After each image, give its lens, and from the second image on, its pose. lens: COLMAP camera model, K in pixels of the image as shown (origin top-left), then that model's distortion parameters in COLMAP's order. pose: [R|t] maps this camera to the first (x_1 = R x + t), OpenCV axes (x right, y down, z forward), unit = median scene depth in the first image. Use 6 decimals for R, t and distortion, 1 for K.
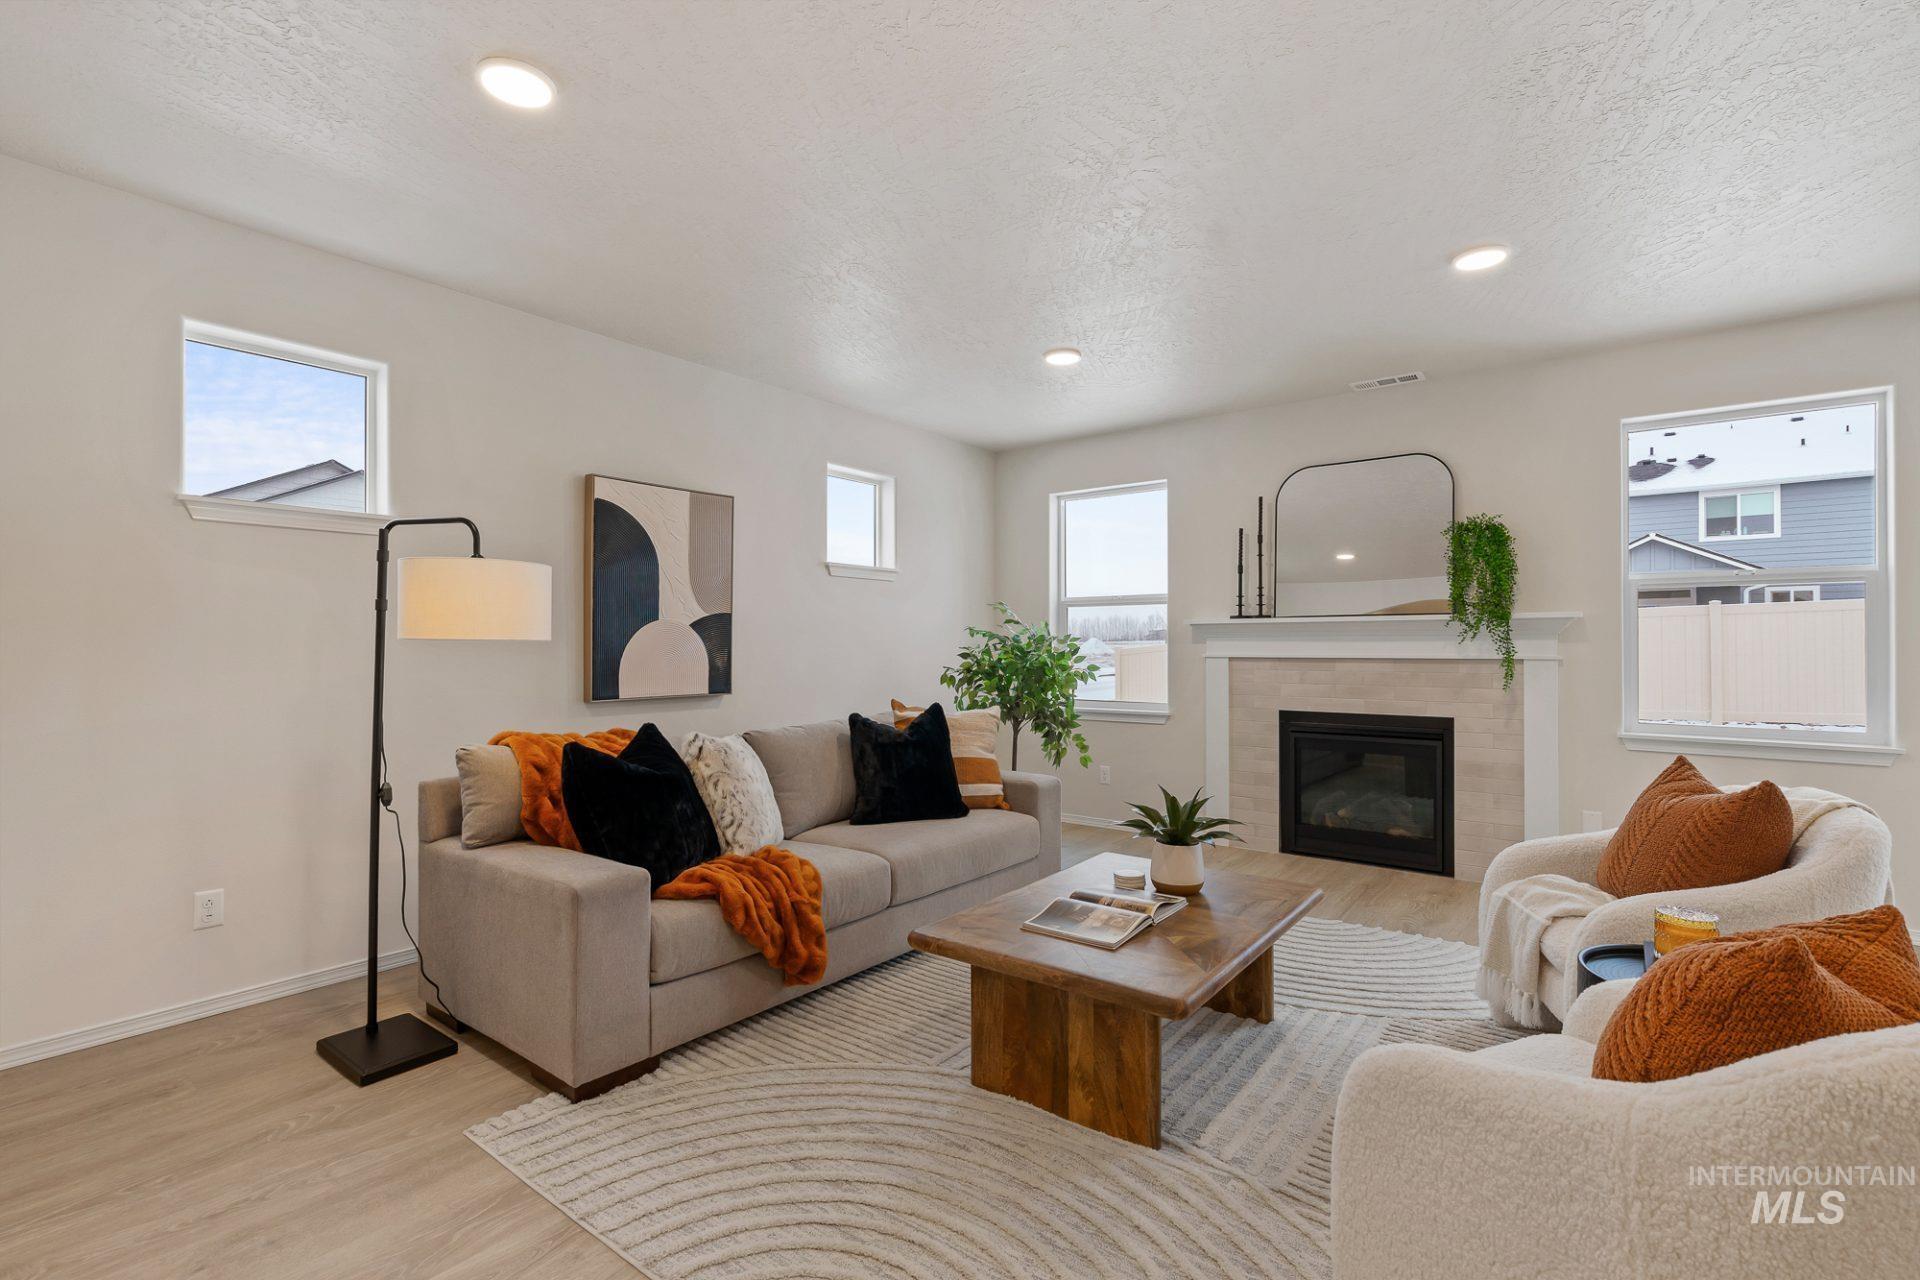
lens RADIAL K [[873.0, 0, 961.3], [0, 873.0, 642.3], [0, 0, 1]] dist [-0.007207, 0.003119]
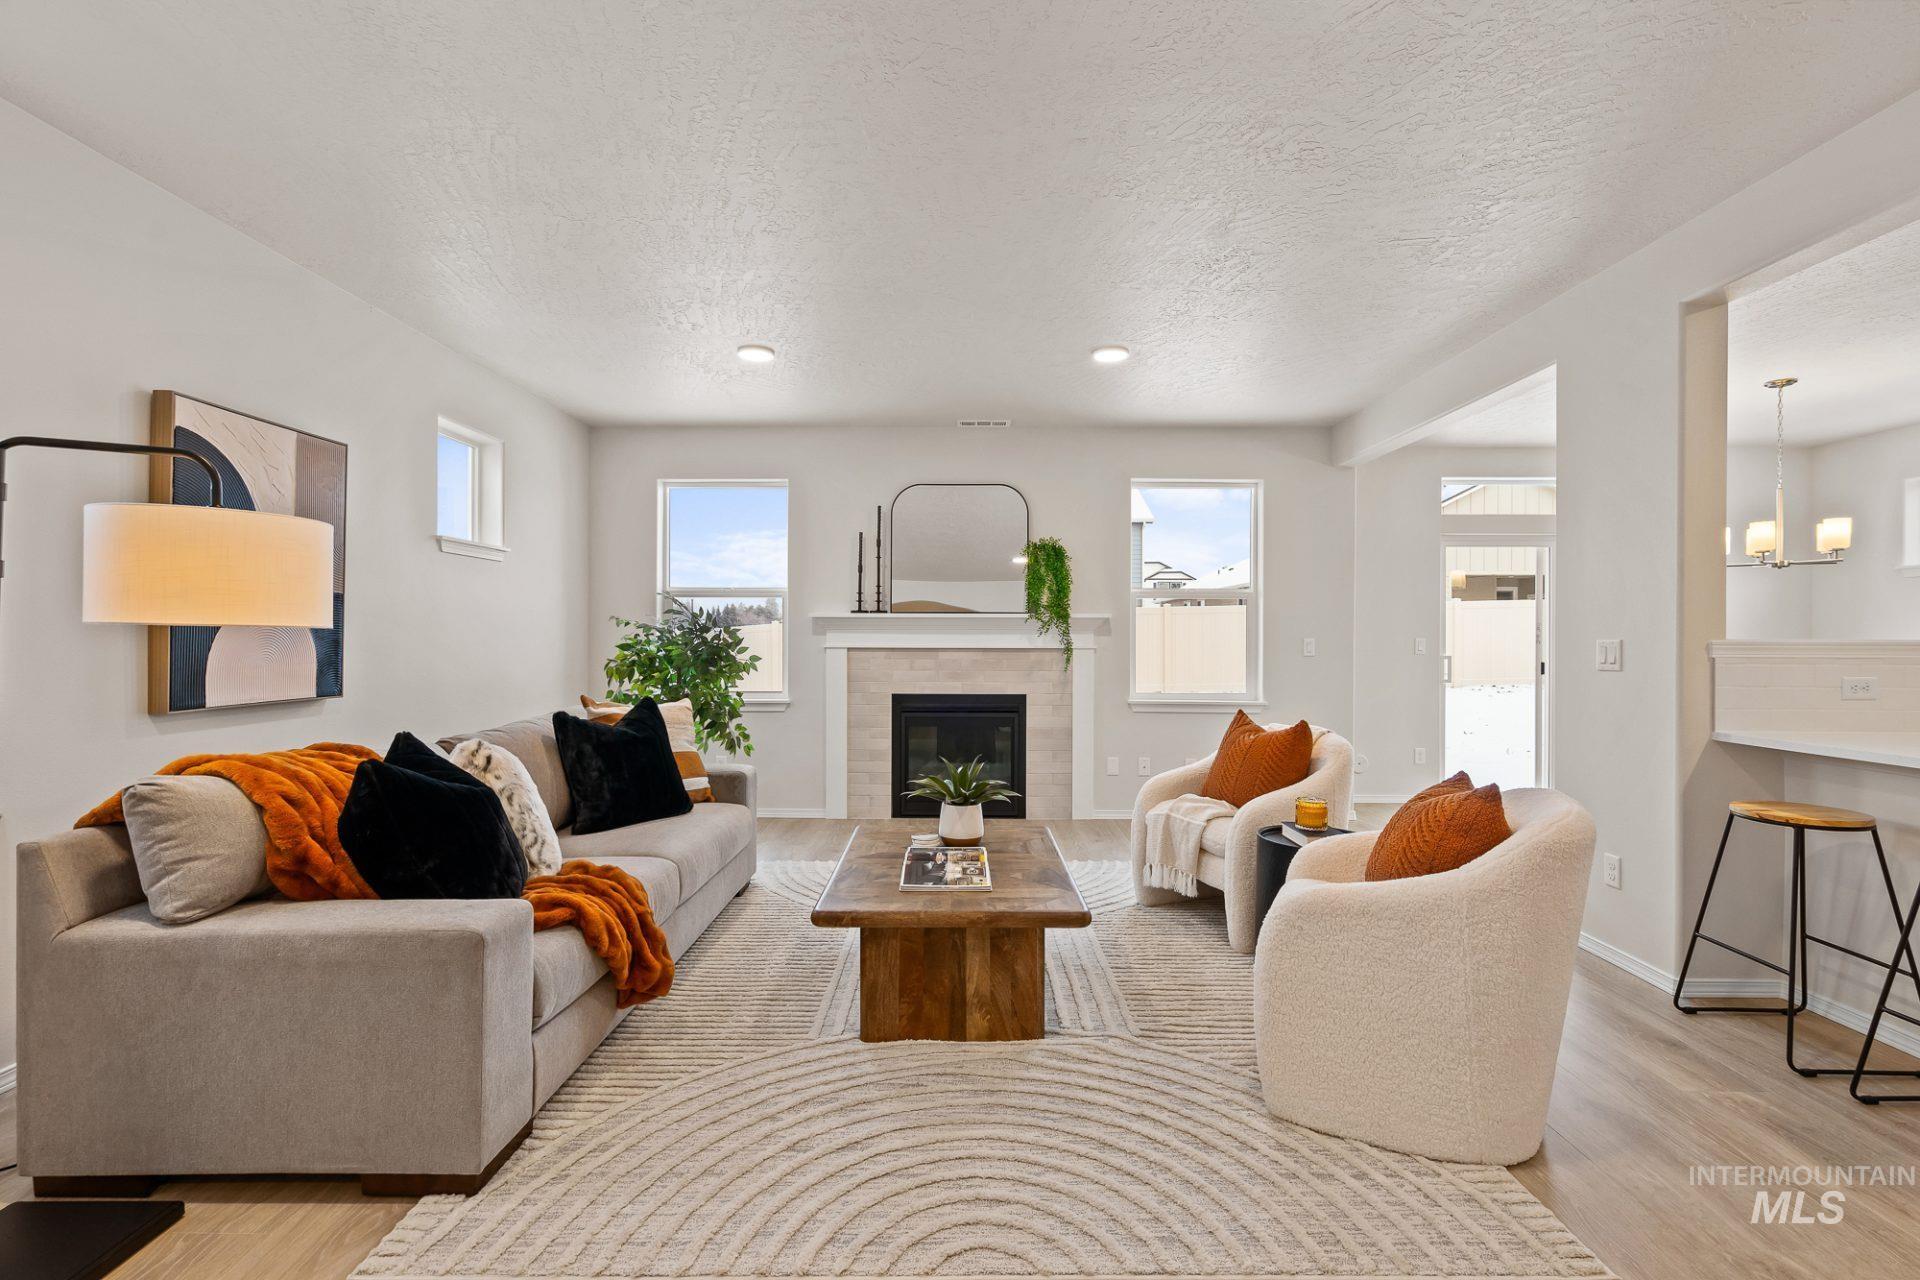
lens RADIAL K [[873.0, 0, 969.9], [0, 873.0, 640.1], [0, 0, 1]] dist [-0.007207, 0.003119]
pose [[0.788175, 0.002141, 0.615447, -0.450073], [-0.006757, 0.999964, 0.005175, 0.000963], [-0.615414, -0.008237, 0.788161, 0.056947]]
